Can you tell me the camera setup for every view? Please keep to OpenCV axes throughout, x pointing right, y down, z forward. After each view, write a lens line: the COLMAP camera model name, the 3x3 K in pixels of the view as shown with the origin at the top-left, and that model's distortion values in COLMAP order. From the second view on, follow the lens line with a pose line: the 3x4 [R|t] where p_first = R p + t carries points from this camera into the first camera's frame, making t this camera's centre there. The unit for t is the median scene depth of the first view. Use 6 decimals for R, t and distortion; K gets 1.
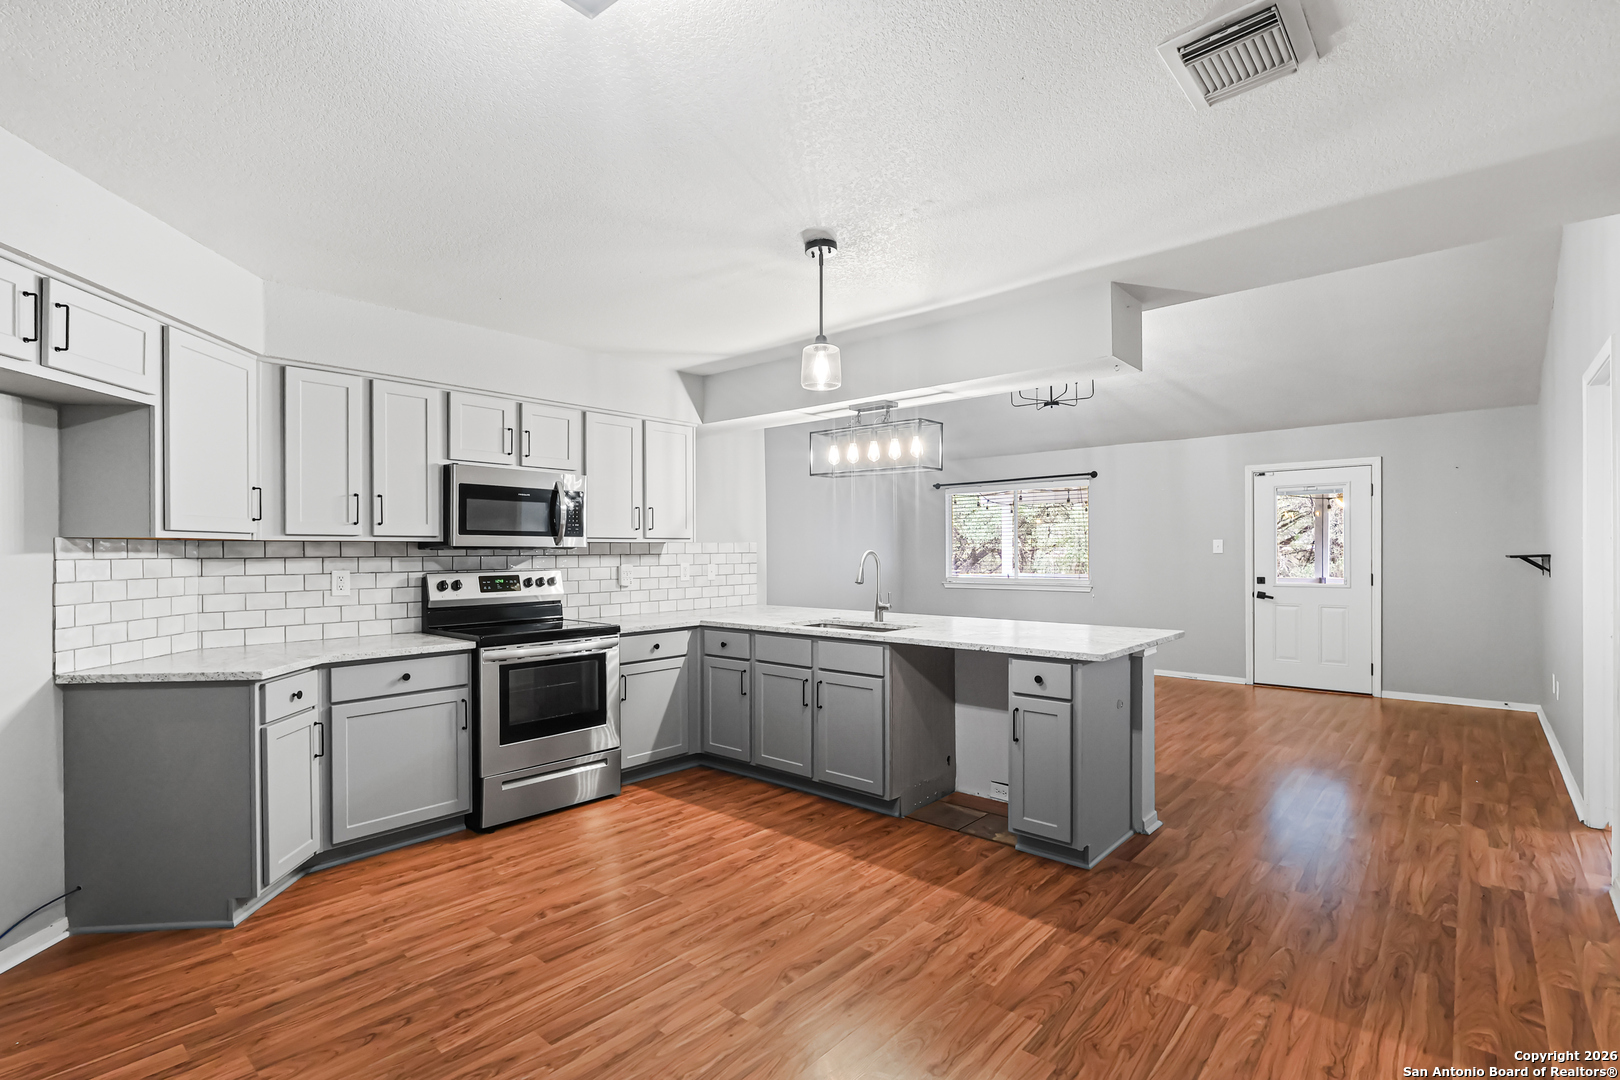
lens RADIAL K [[749.5, 0, 805.0], [0, 749.5, 549.4], [0, 0, 1]] dist [-0.000528, 0.002201]
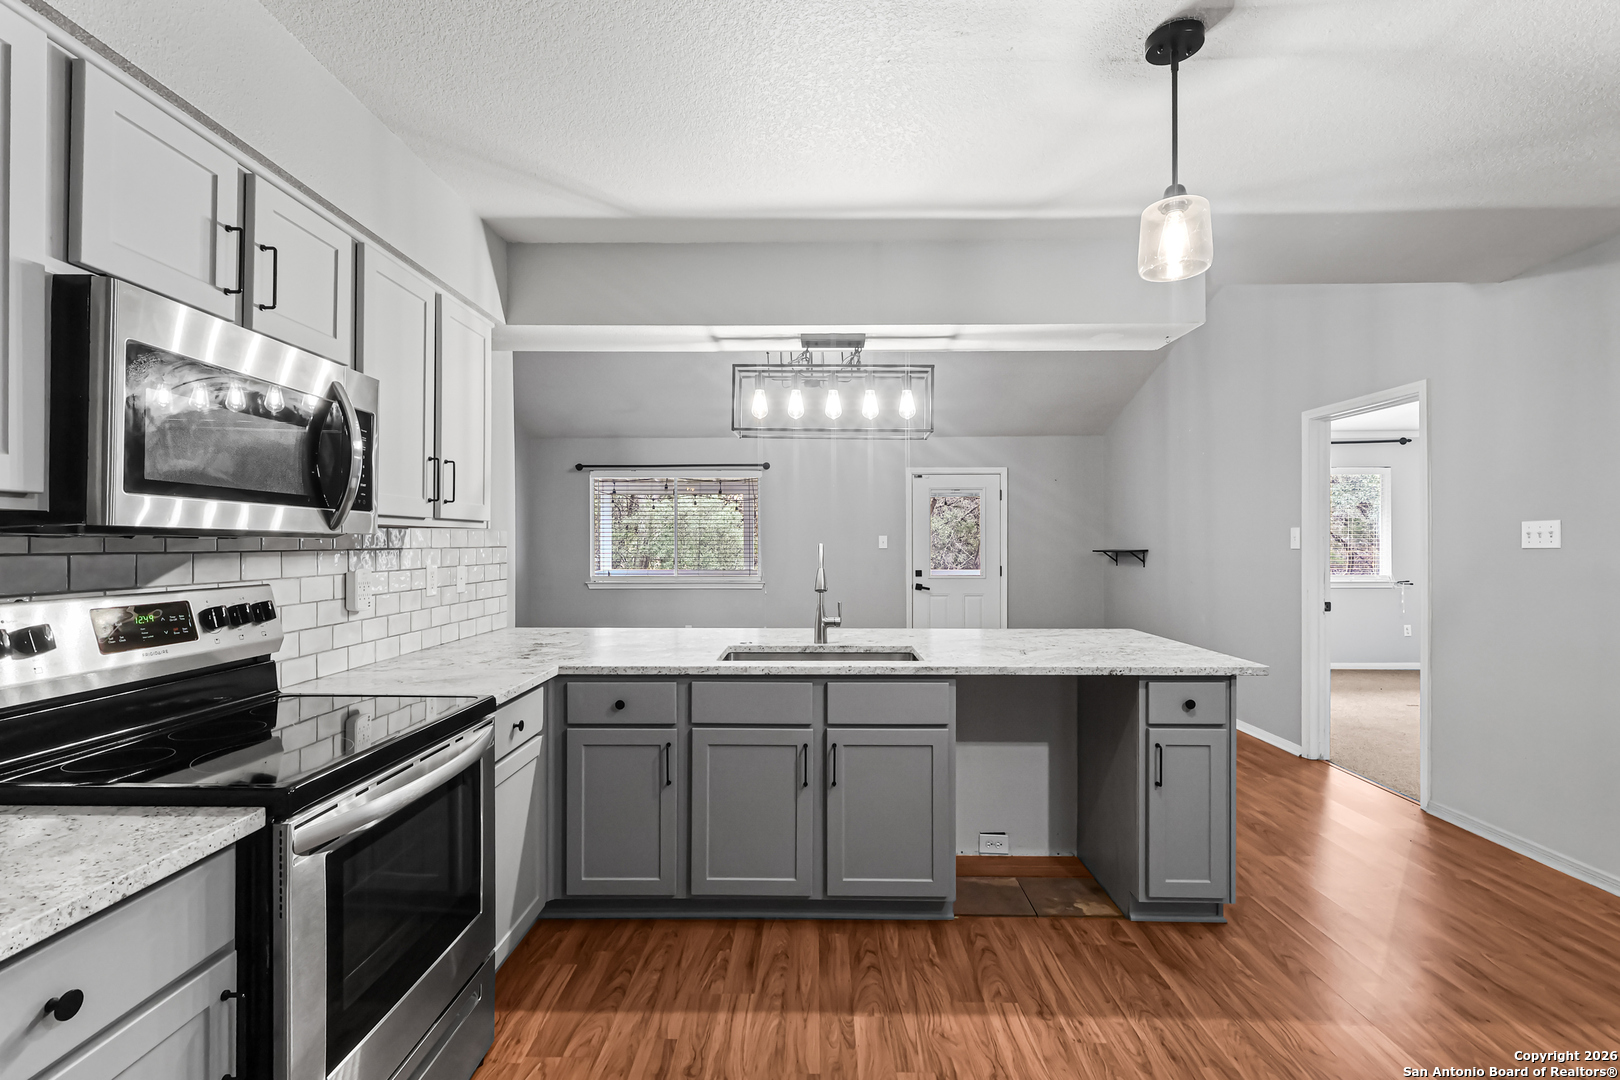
lens RADIAL K [[749.5, 0, 795.1], [0, 749.5, 537.8], [0, 0, 1]] dist [-0.000528, 0.002201]
pose [[0.765207, 0.009969, 0.643707, -0.404139], [-0.004482, 0.999938, -0.010157, 0.002996], [-0.643769, 0.004887, 0.765204, 0.494190]]
